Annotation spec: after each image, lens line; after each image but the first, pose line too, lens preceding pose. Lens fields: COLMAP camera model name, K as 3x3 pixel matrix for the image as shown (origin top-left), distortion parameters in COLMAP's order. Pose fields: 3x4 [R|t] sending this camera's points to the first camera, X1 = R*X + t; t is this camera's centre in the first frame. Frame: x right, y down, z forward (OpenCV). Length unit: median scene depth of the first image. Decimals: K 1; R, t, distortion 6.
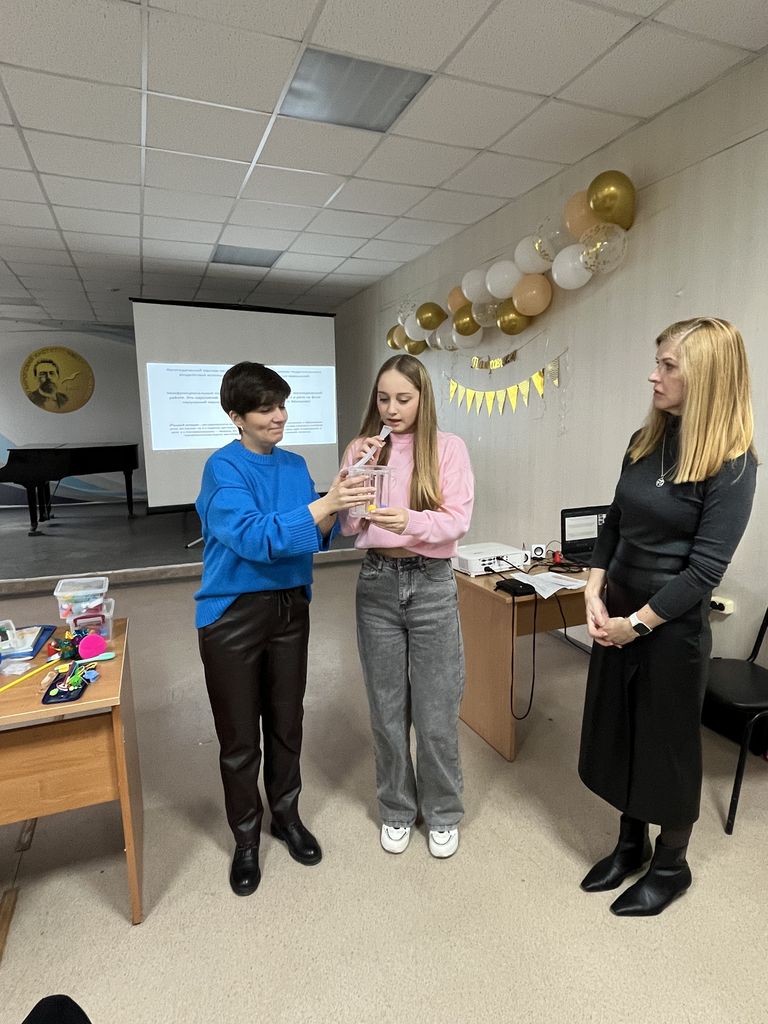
lens RADIAL K [[600.0, 0, 386.2], [0, 600.0, 508.6], [0, 0, 1]] dist [-0.001932, 0.000168]
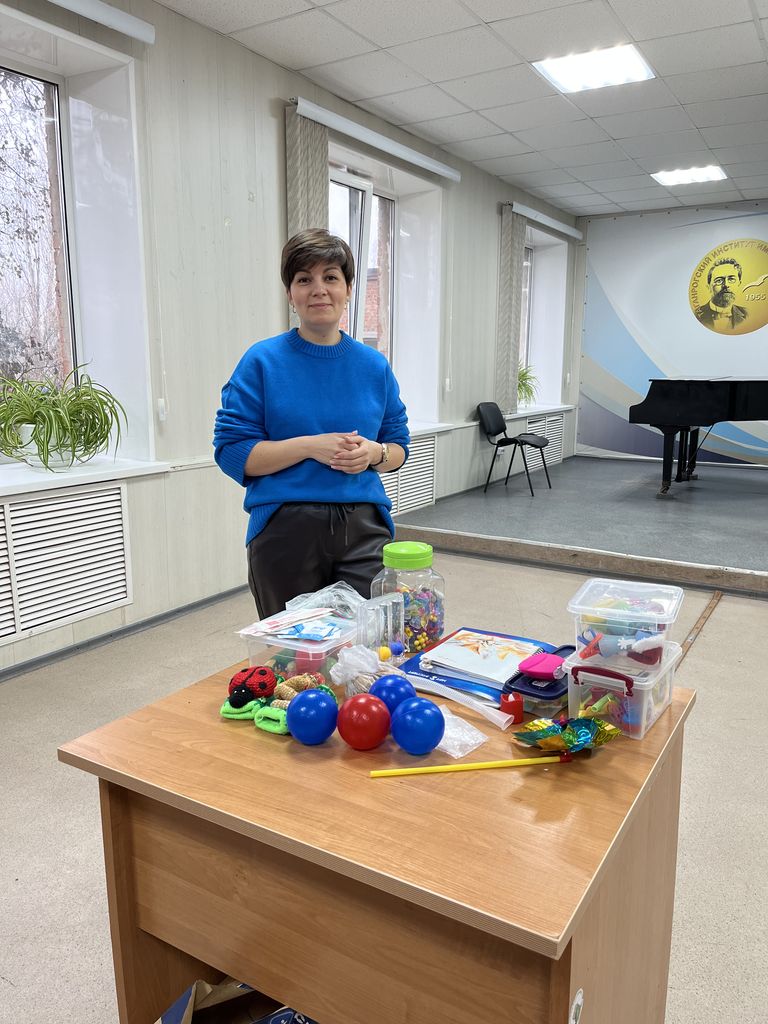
lens RADIAL K [[775.8, 0, 378.5], [0, 775.8, 513.5], [0, 0, 1]] dist [0.059135, -0.088070]
pose [[0.597540, 0.160190, -0.785675, -0.047581], [-0.125541, 0.986447, 0.105646, 0.006156], [0.791951, 0.035507, 0.609552, 0.164491]]
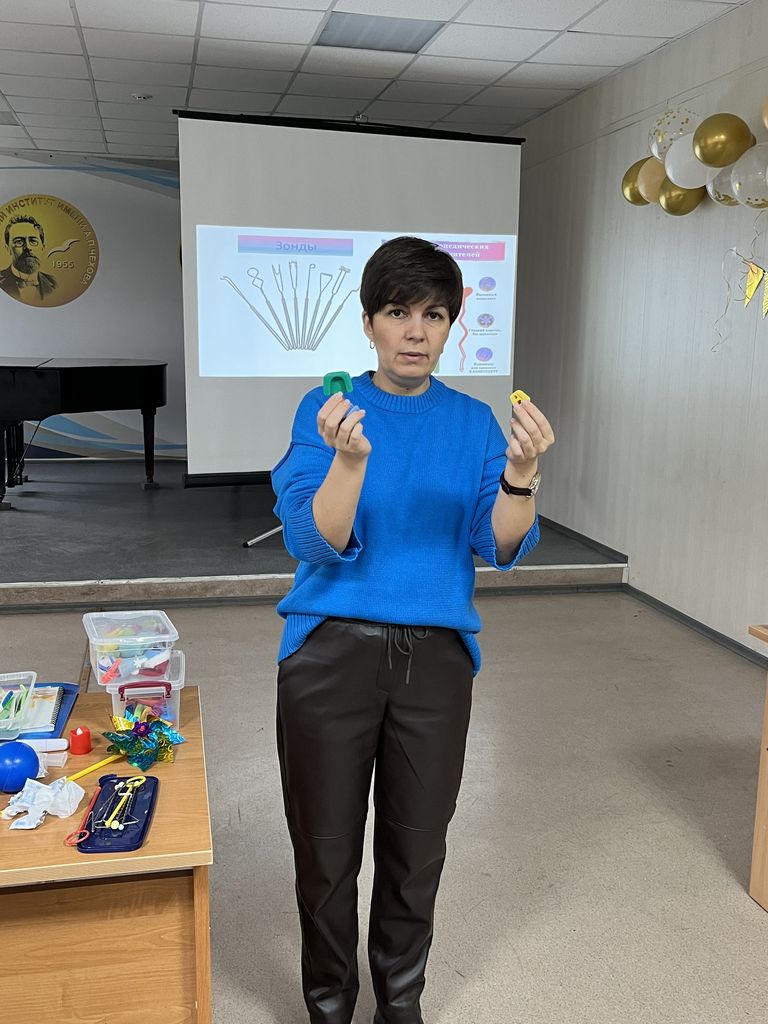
lens RADIAL K [[1037.5, 0, 378.2], [0, 1037.5, 516.2], [0, 0, 1]] dist [0.027284, 0.000590]
pose [[0.984776, 0.058015, -0.163861, -0.044373], [-0.053074, 0.997999, 0.034377, -0.005961], [0.165528, -0.025157, 0.985884, 0.031594]]
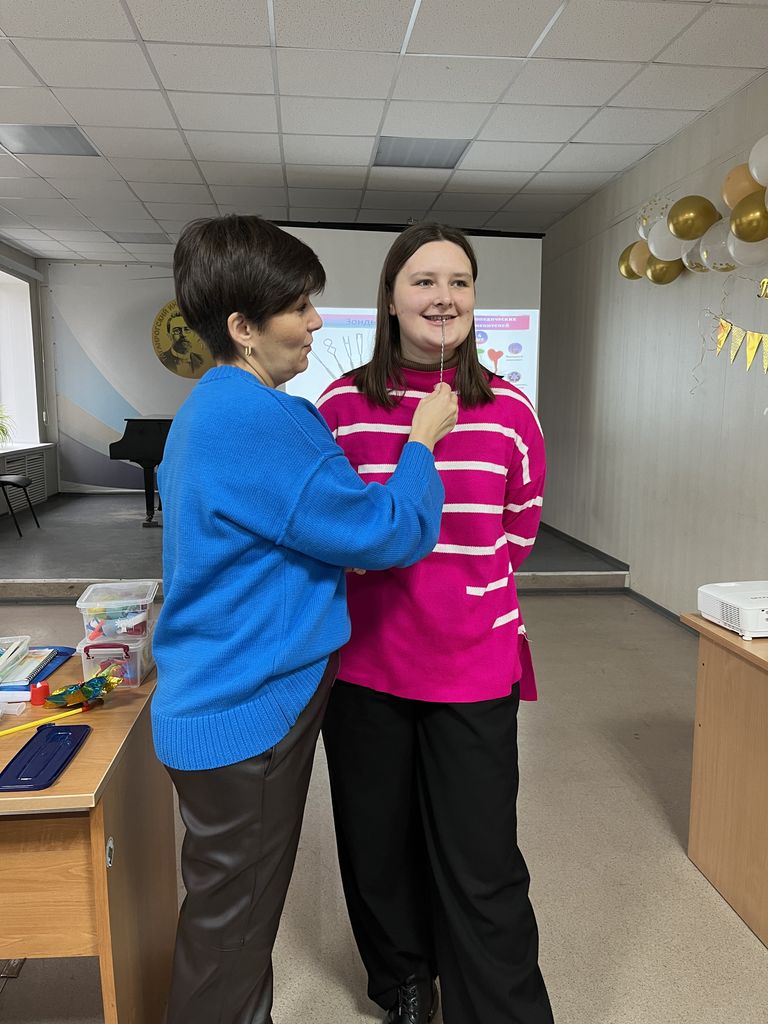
lens RADIAL K [[780.2, 0, 378.5], [0, 780.2, 506.9], [0, 0, 1]] dist [0.056365, -0.073461]
pose [[0.957401, 0.052384, -0.283970, 0.007131], [-0.055646, 0.998445, -0.003426, 0.005447], [0.283349, 0.019082, 0.958827, 0.089368]]
